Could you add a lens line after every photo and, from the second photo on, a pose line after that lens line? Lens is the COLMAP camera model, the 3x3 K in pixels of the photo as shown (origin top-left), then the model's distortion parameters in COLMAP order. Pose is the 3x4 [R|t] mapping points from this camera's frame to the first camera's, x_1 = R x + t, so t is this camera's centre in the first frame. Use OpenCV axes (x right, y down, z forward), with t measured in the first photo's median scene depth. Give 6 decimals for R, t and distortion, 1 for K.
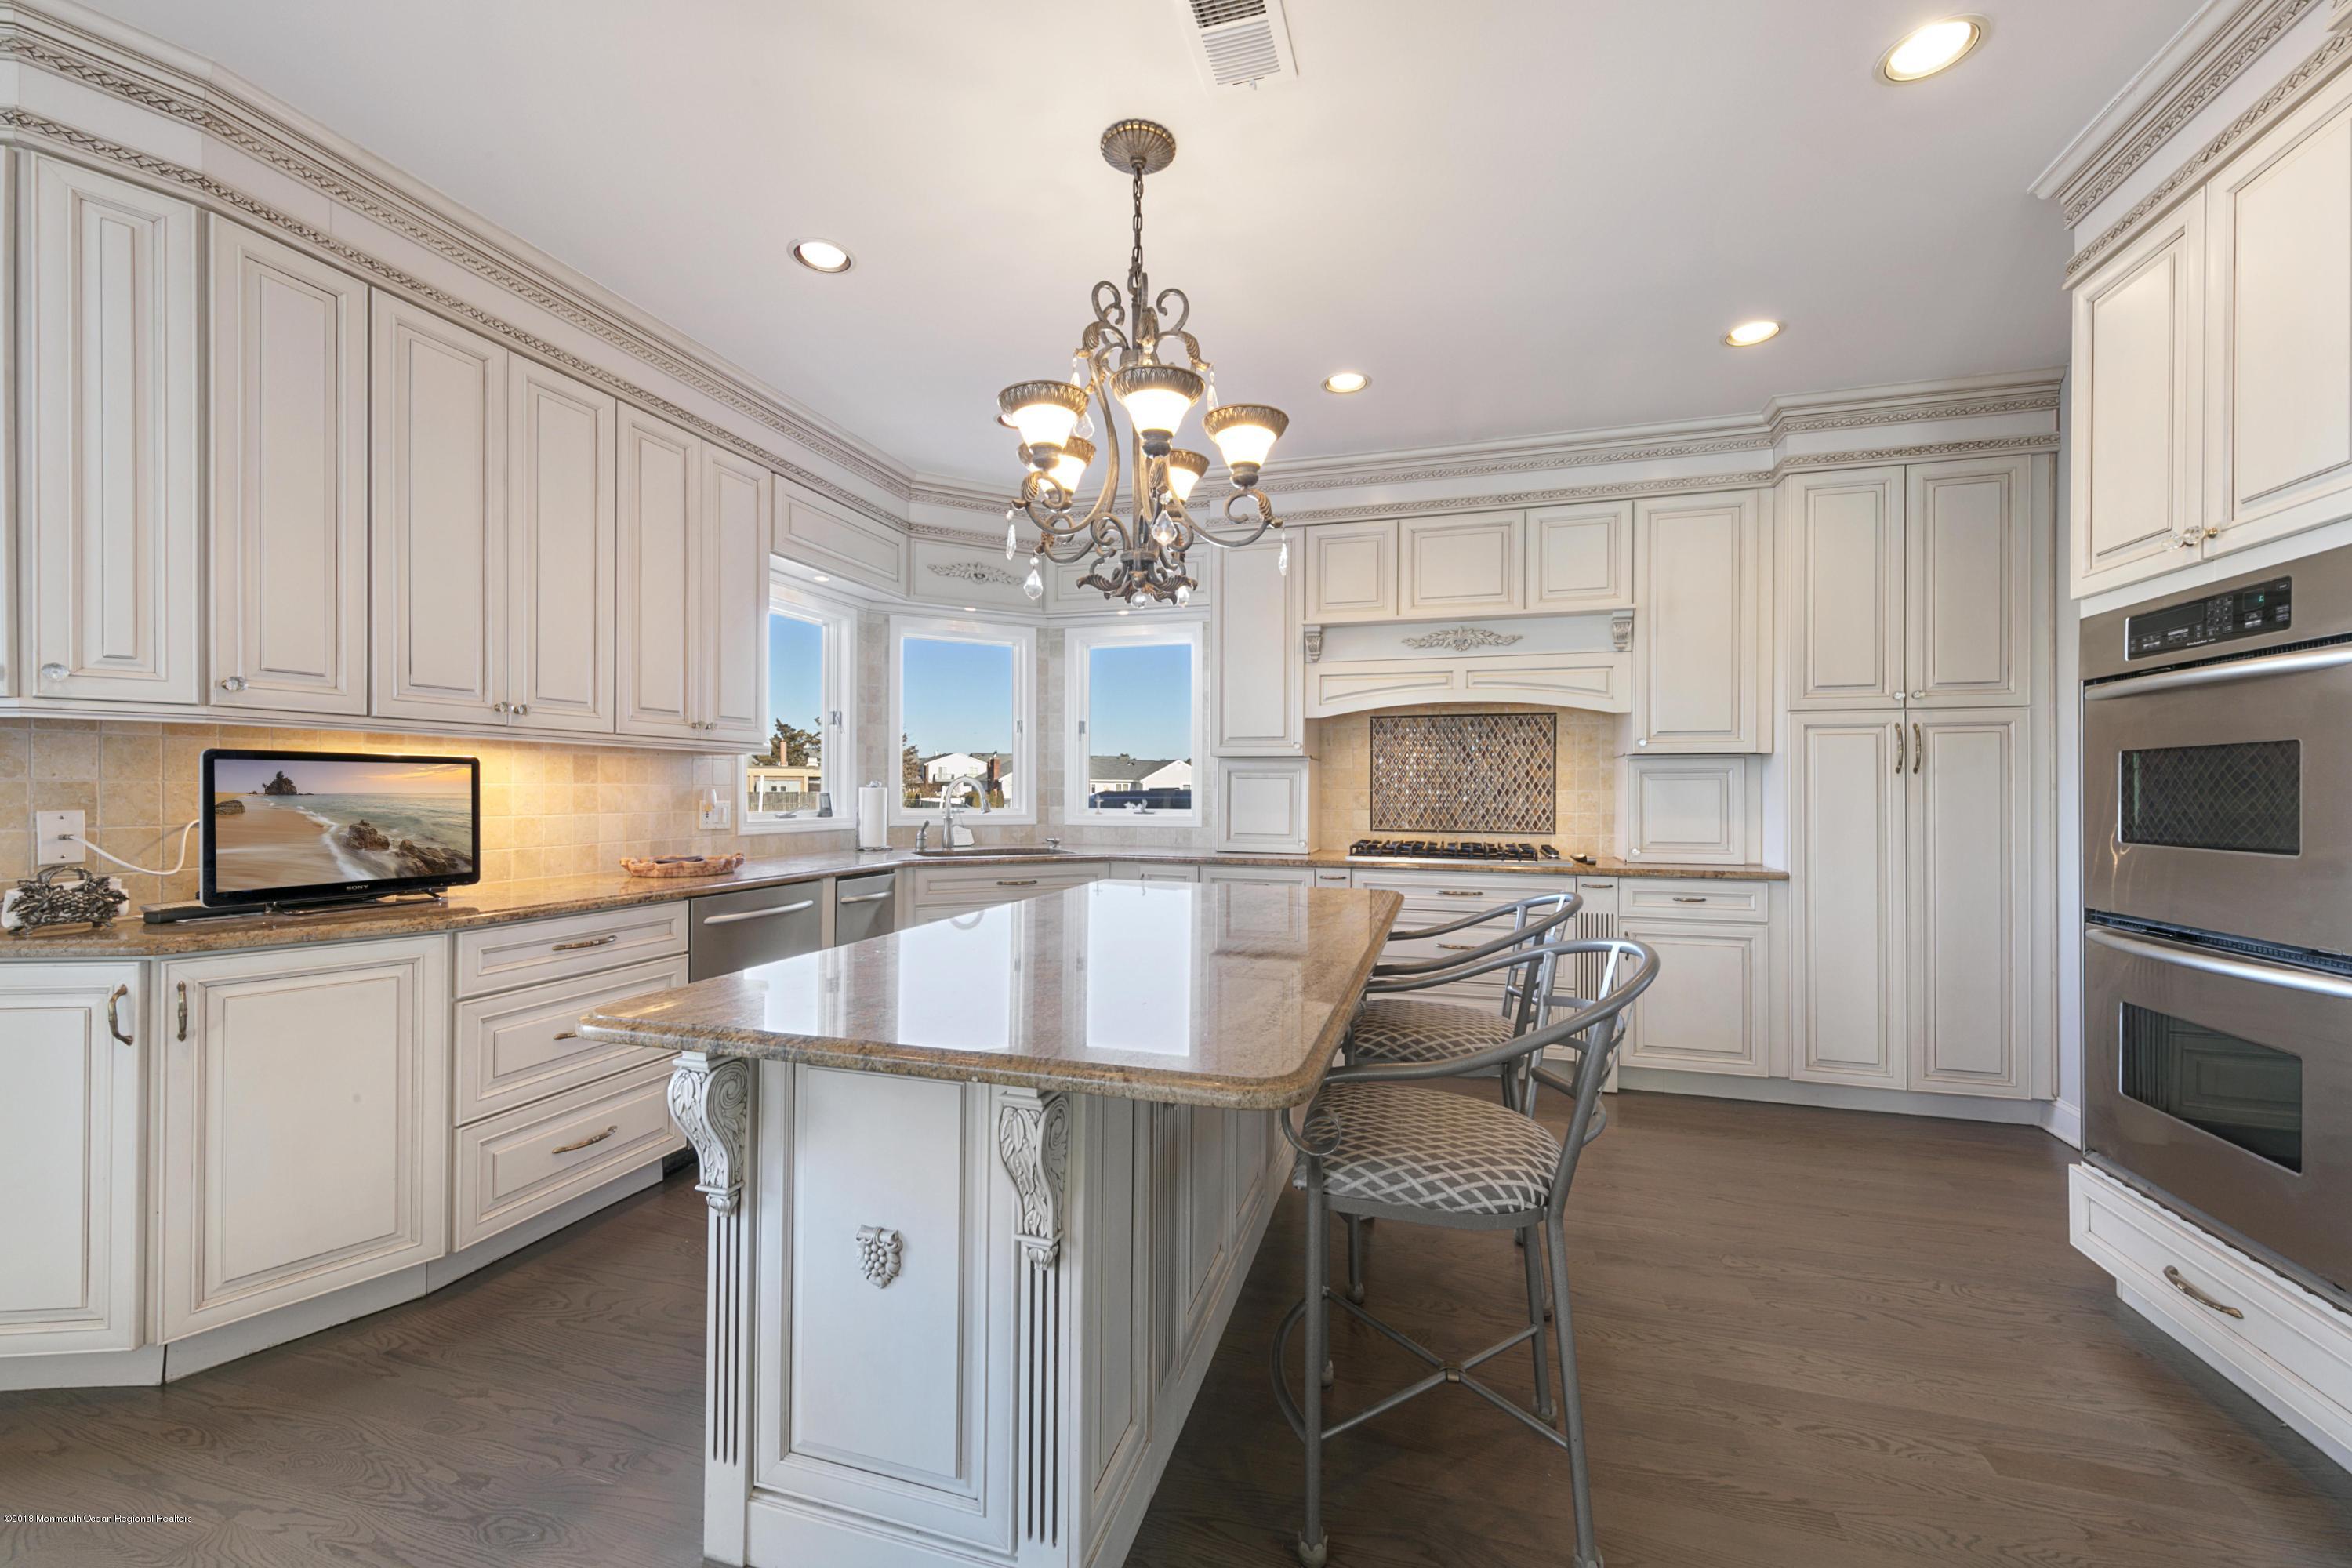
lens RADIAL K [[920.8, 0, 1184.2], [0, 920.8, 785.9], [0, 0, 1]] dist [0.006465, -0.000418]
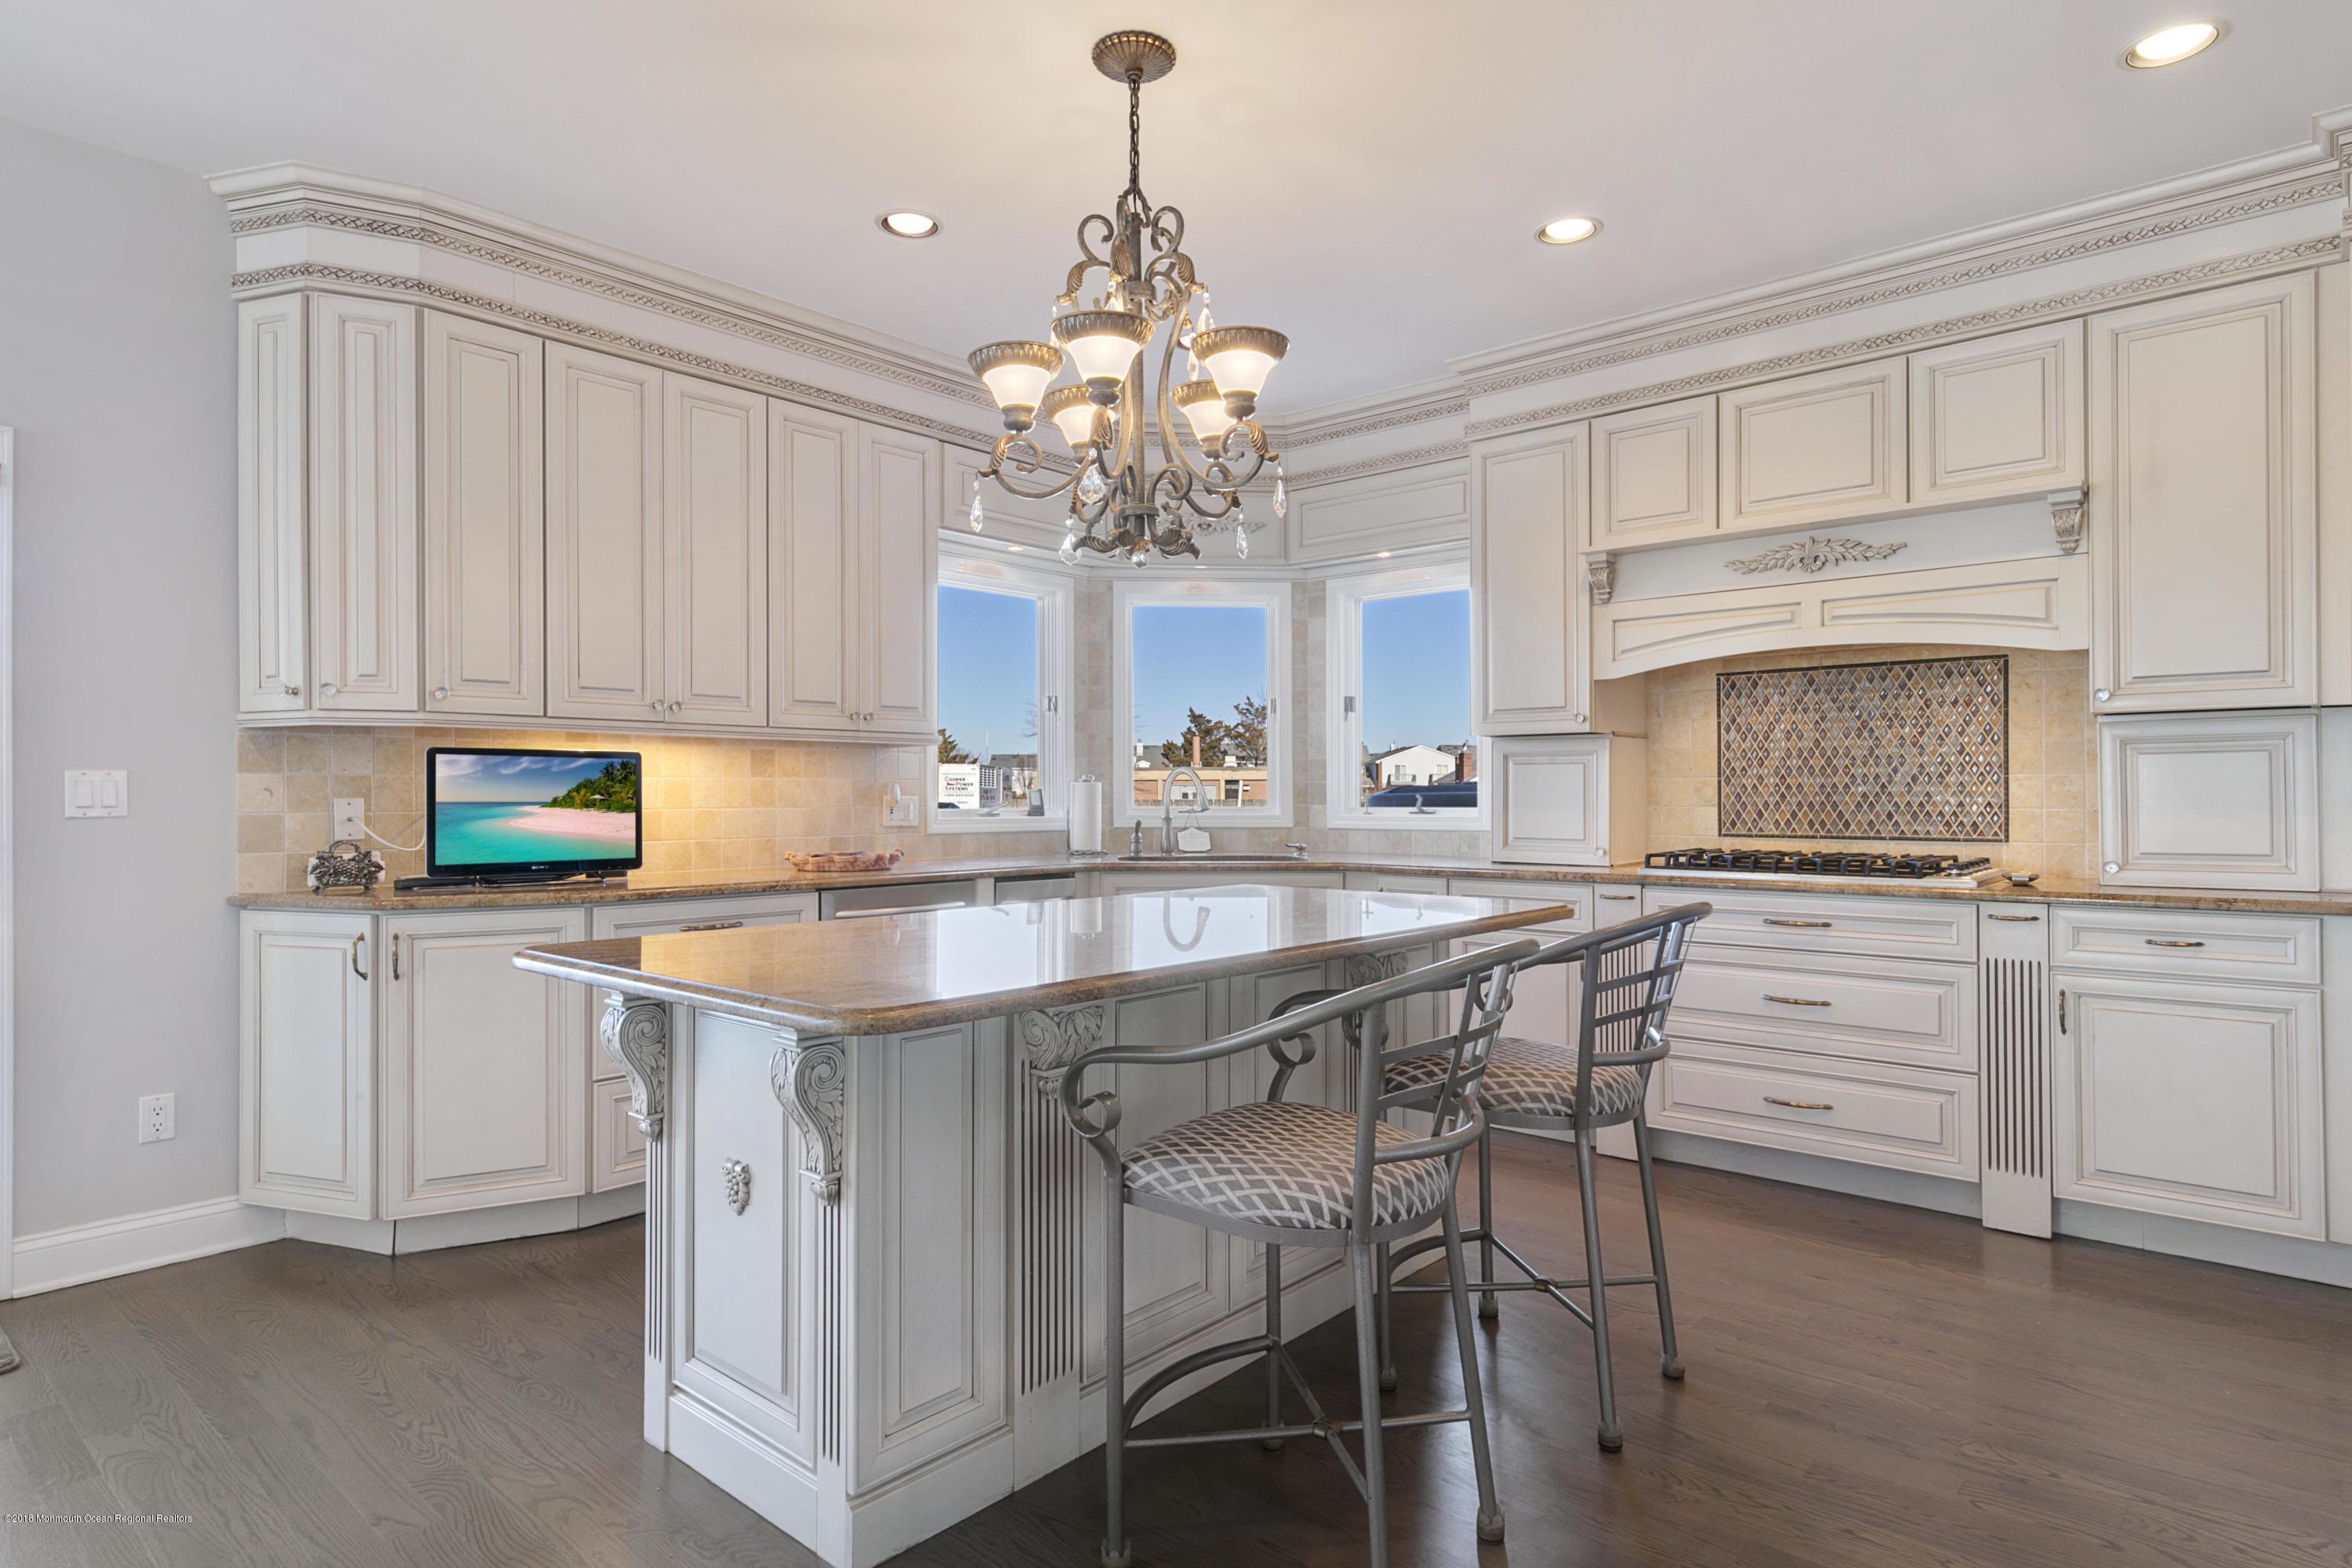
lens RADIAL K [[1275.8, 0, 1196.2], [0, 1275.8, 786.0], [0, 0, 1]] dist [0.008166, 0.000181]
pose [[0.912600, -0.010207, -0.408726, 0.300056], [0.008756, 0.999947, -0.005422, 0.015563], [0.408759, 0.001369, 0.912641, -0.066033]]
